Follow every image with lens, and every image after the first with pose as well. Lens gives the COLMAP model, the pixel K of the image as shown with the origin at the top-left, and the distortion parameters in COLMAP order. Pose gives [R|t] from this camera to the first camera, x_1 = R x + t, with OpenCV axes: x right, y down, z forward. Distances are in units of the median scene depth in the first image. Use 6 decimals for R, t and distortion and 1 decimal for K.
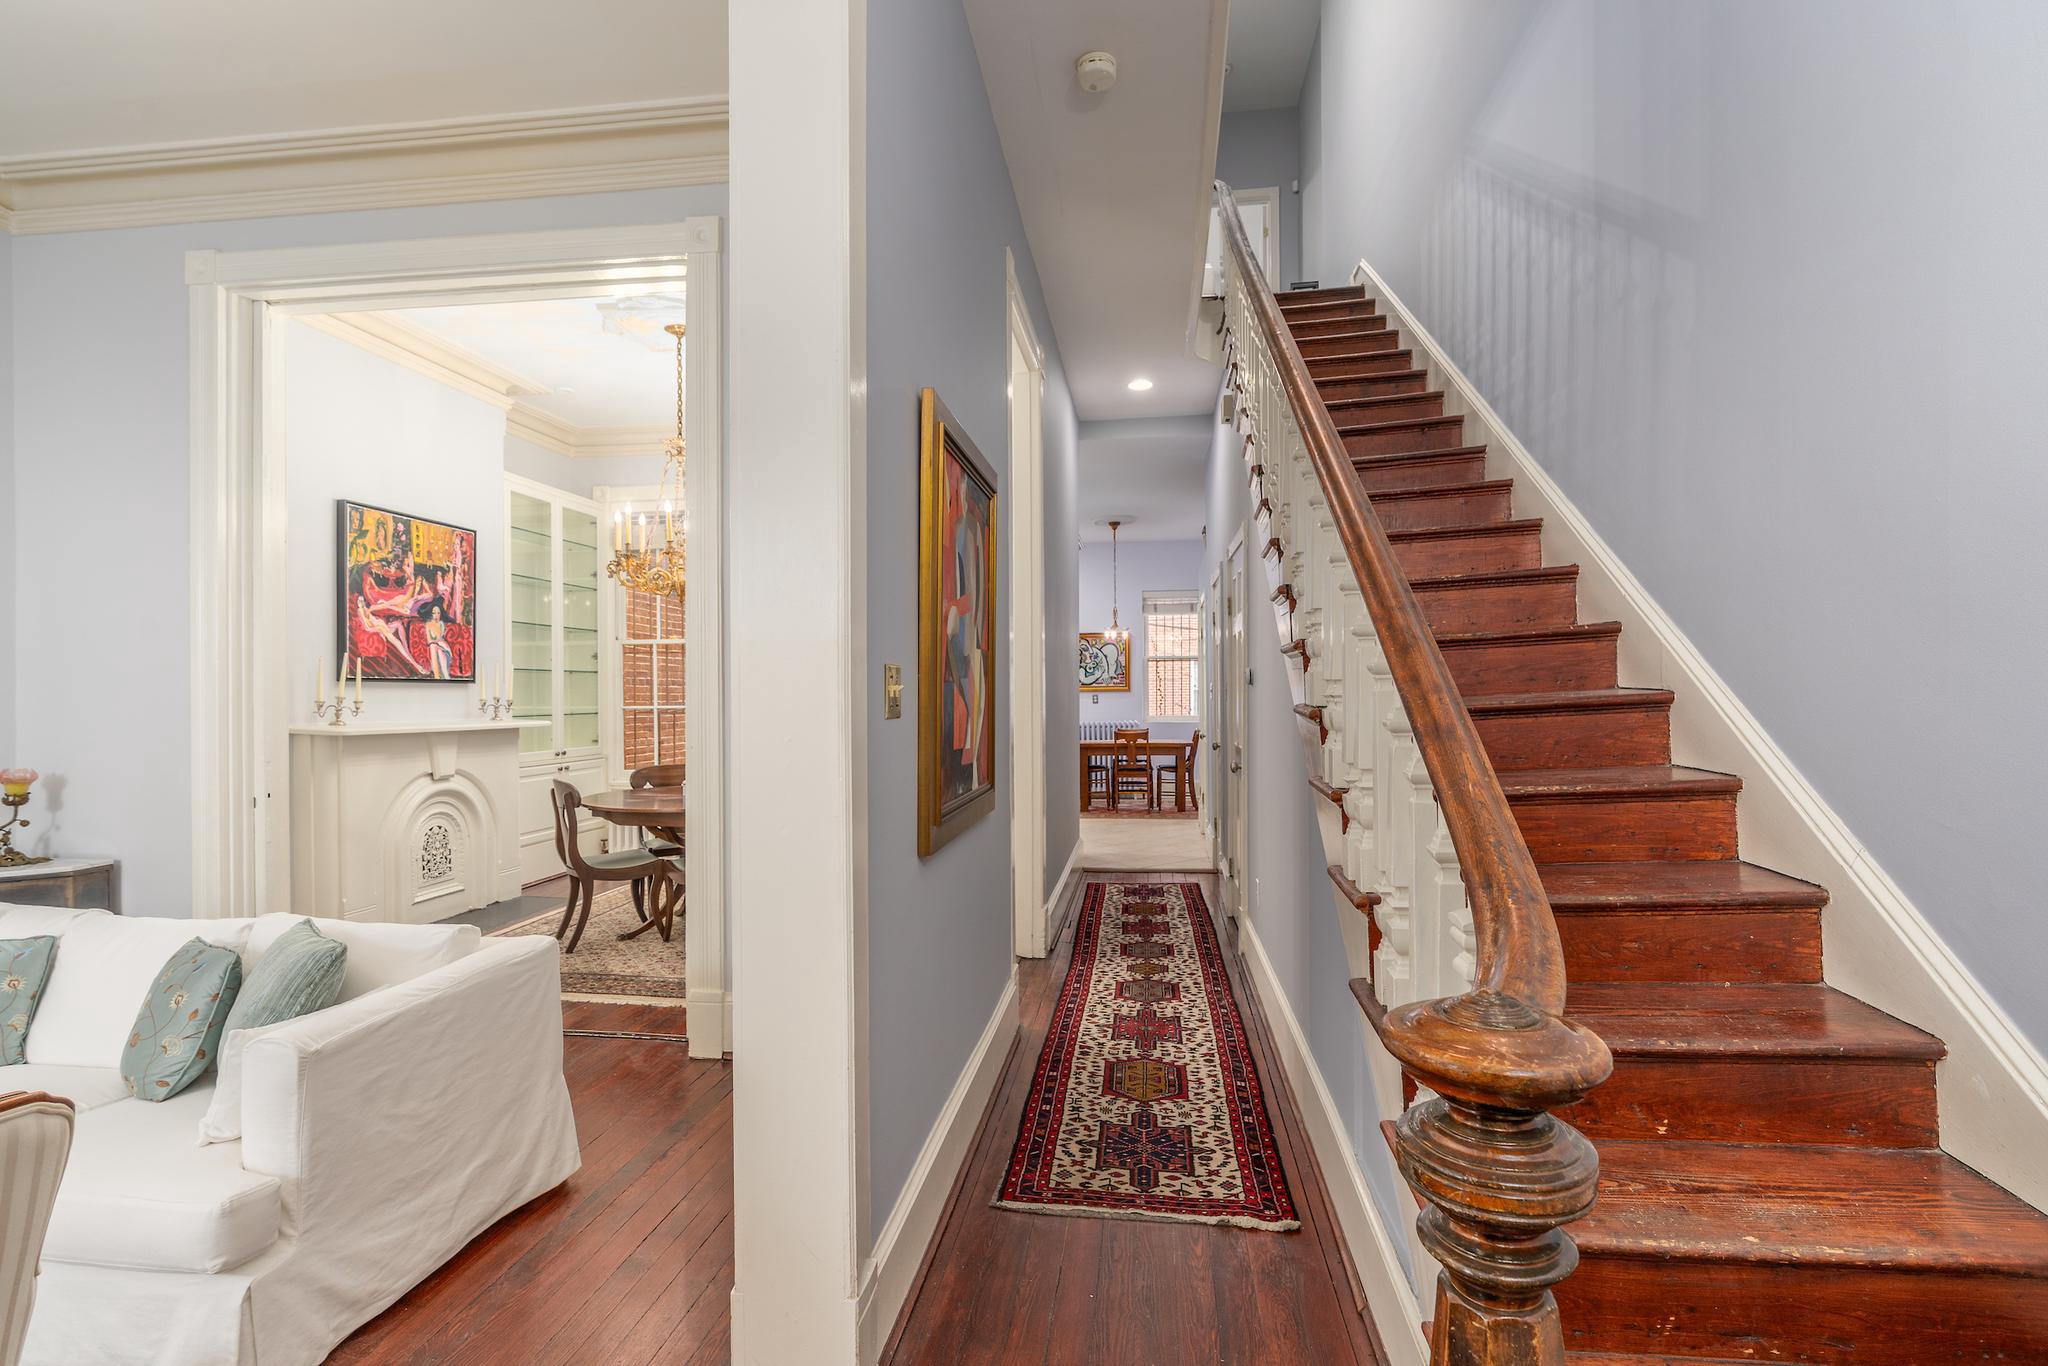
lens RADIAL K [[952.6, 0, 1045.4], [0, 952.6, 689.4], [0, 0, 1]] dist [-0.001078, -0.000163]
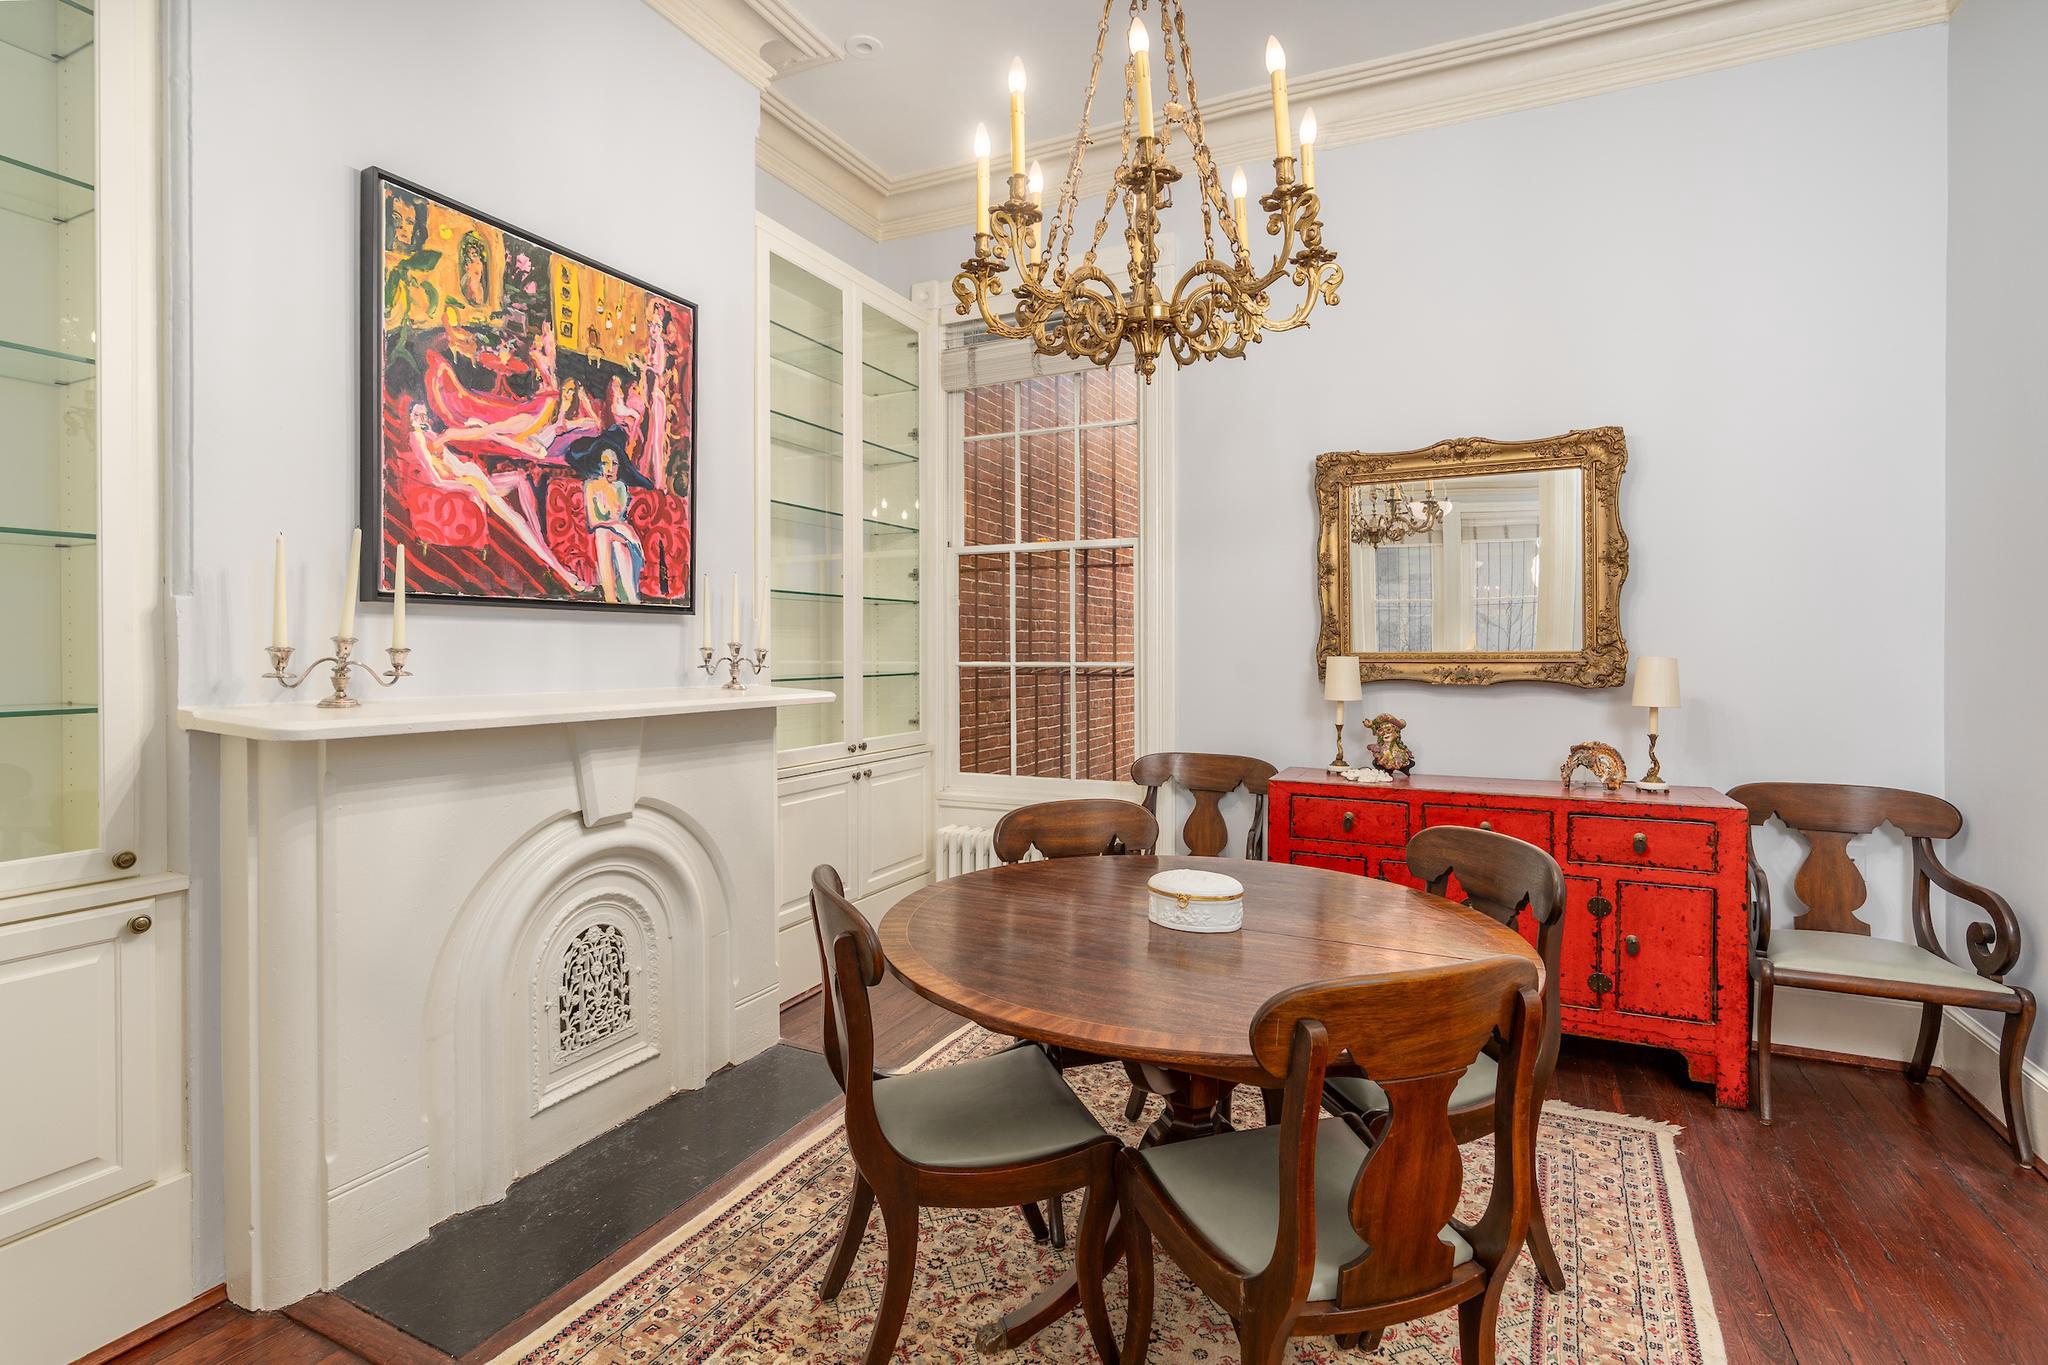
lens RADIAL K [[976.4, 0, 1030.6], [0, 976.4, 649.7], [0, 0, 1]] dist [-0.007900, 0.000293]
pose [[0.948403, 0.006918, -0.316993, -0.297000], [-0.004623, 0.999957, 0.007992, 0.007582], [0.317035, -0.006114, 0.948394, 0.626103]]
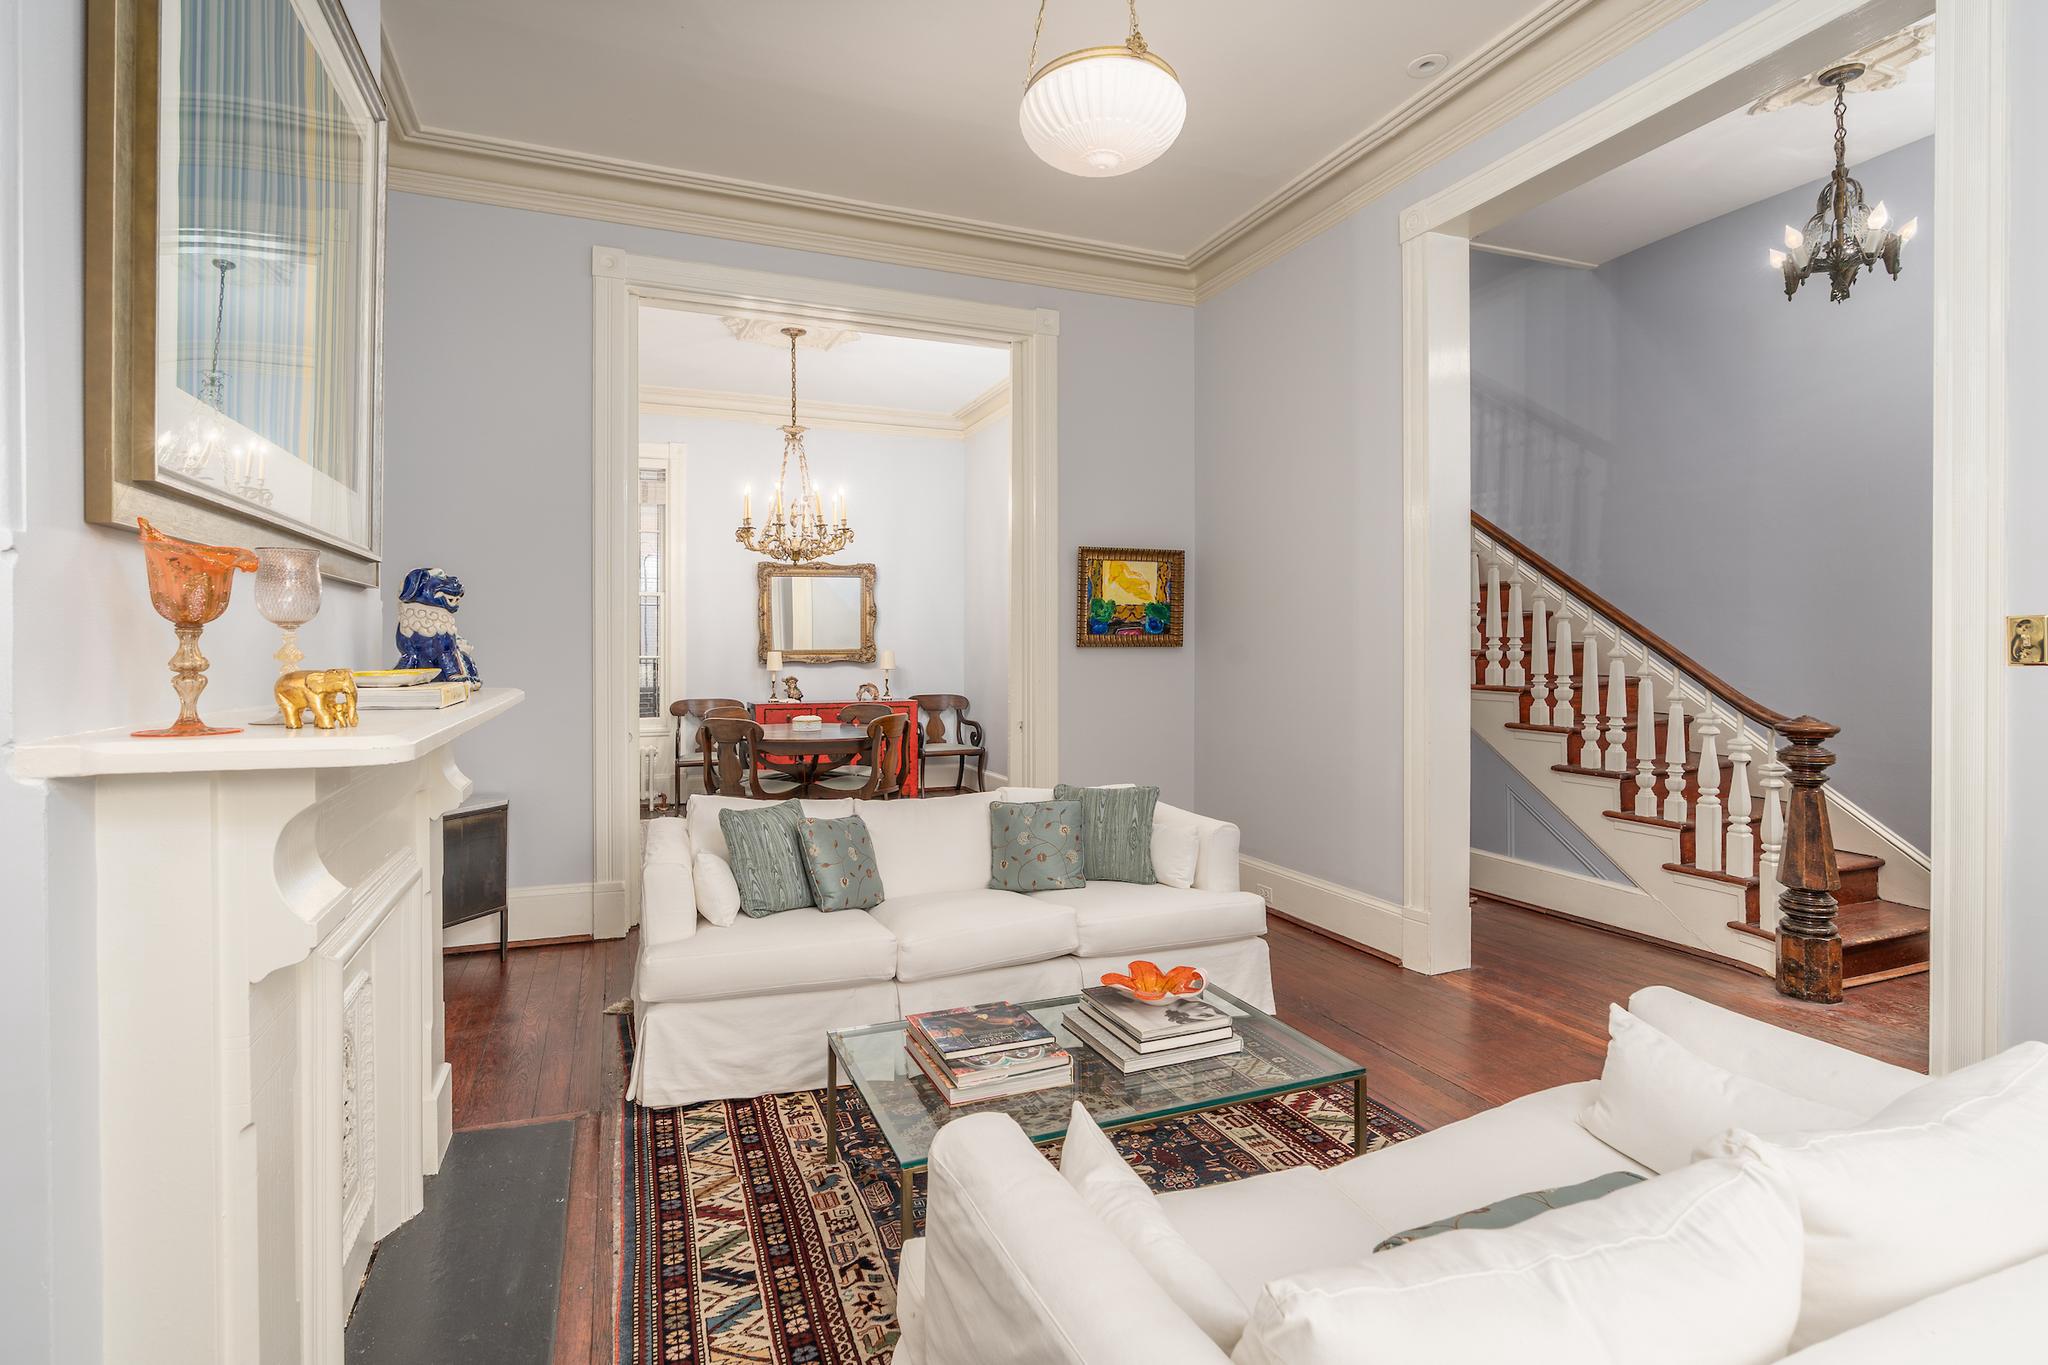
lens RADIAL K [[955.3, 0, 1015.6], [0, 955.3, 650.3], [0, 0, 1]] dist [-0.008427, 0.000528]
pose [[0.876896, 0.002880, 0.480671, -0.680437], [-0.005642, 0.999975, 0.004300, 0.005494], [-0.480647, -0.006483, 0.876890, -0.149736]]
